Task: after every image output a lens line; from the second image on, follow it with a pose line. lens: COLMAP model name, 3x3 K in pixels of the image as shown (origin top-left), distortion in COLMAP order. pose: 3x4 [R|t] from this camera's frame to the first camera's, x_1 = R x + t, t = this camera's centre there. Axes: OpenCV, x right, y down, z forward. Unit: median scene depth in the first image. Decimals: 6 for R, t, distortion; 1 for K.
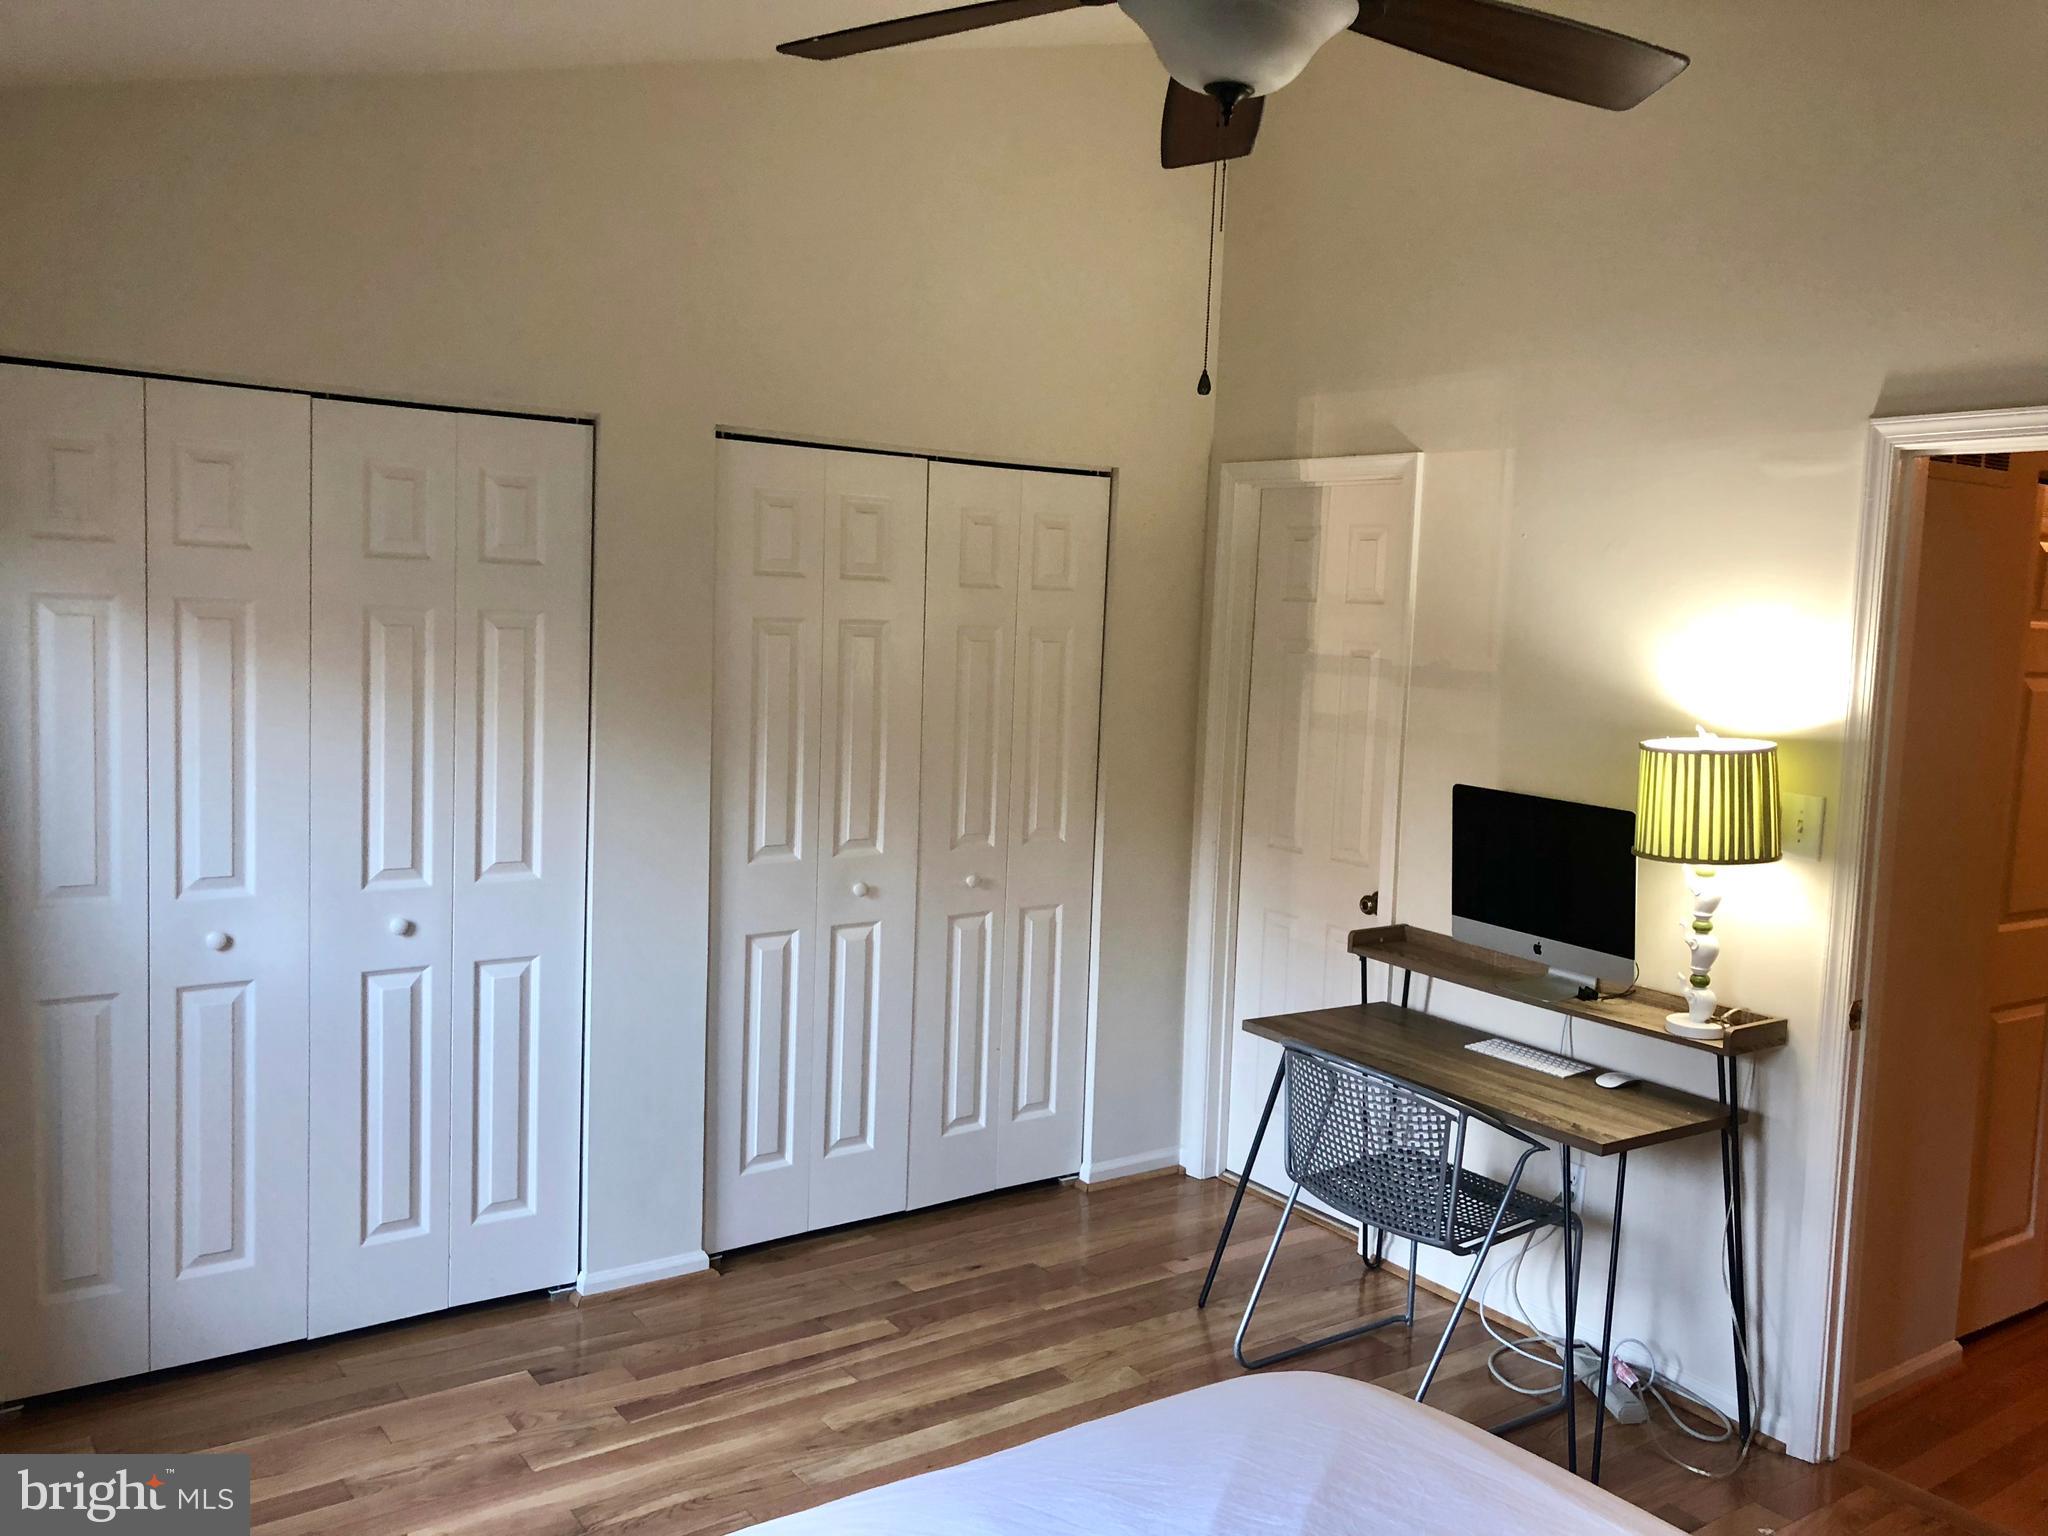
lens RADIAL K [[1687.8, 0, 1034.3], [0, 1687.8, 755.2], [0, 0, 1]] dist [0.044725, -0.018295]
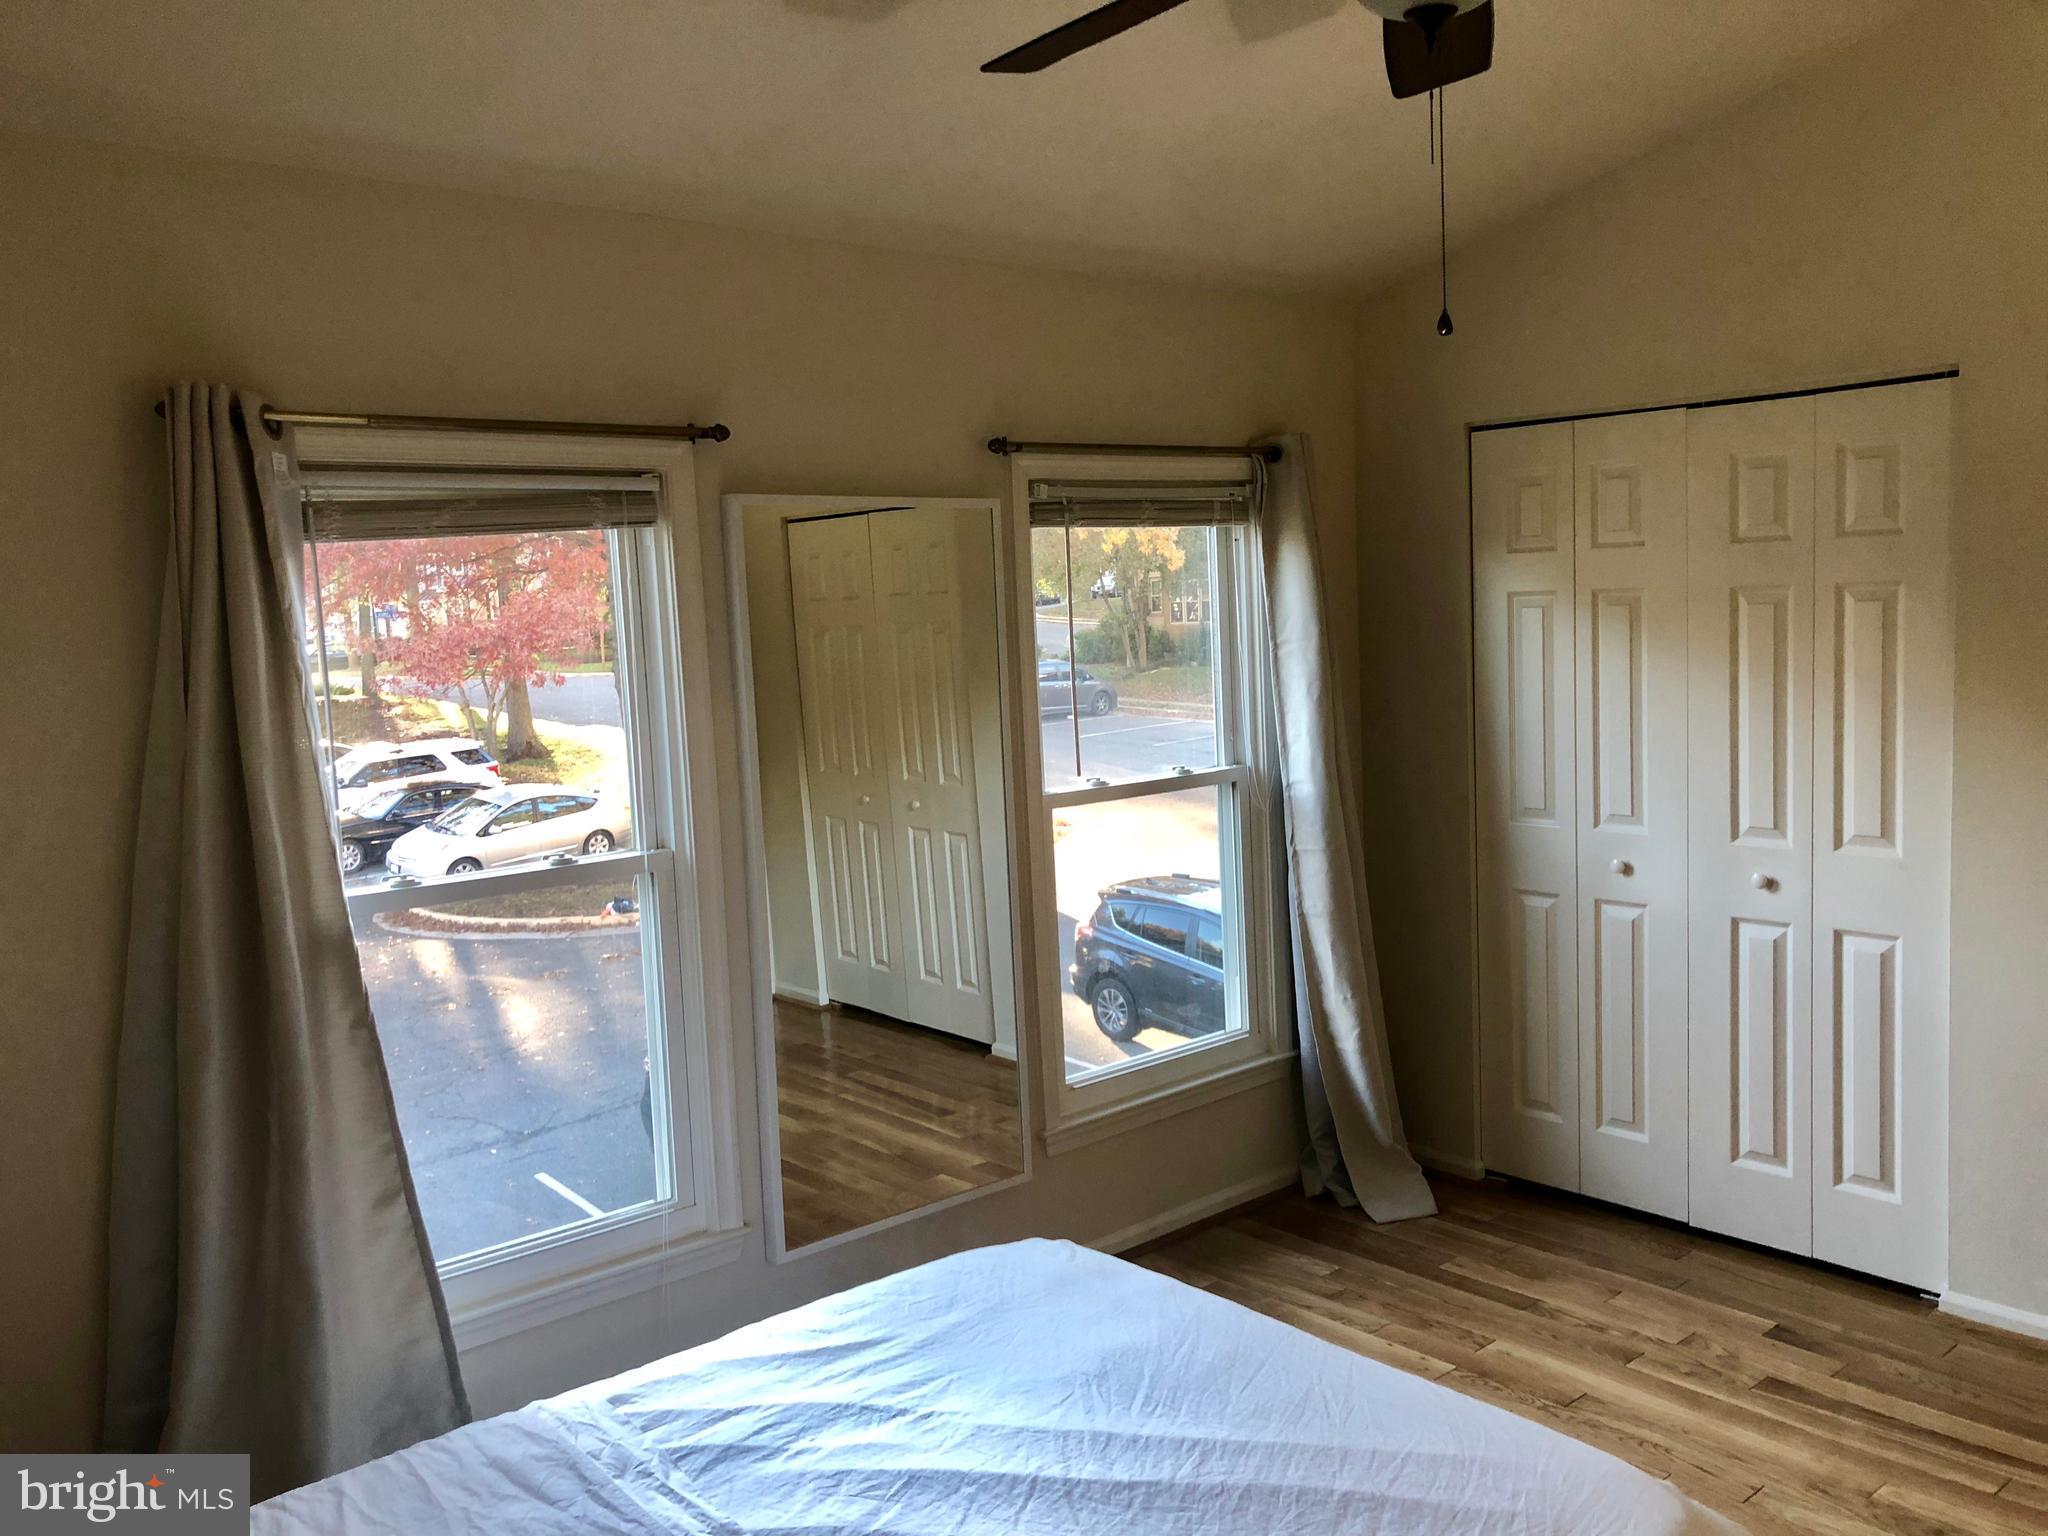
lens RADIAL K [[1687.8, 0, 1034.3], [0, 1687.8, 755.2], [0, 0, 1]] dist [0.044725, -0.018295]
pose [[0.080423, 0.045574, -0.995718, 0.677715], [-0.047047, 0.998014, 0.041879, -0.003065], [0.995650, 0.043478, 0.082408, 0.453474]]
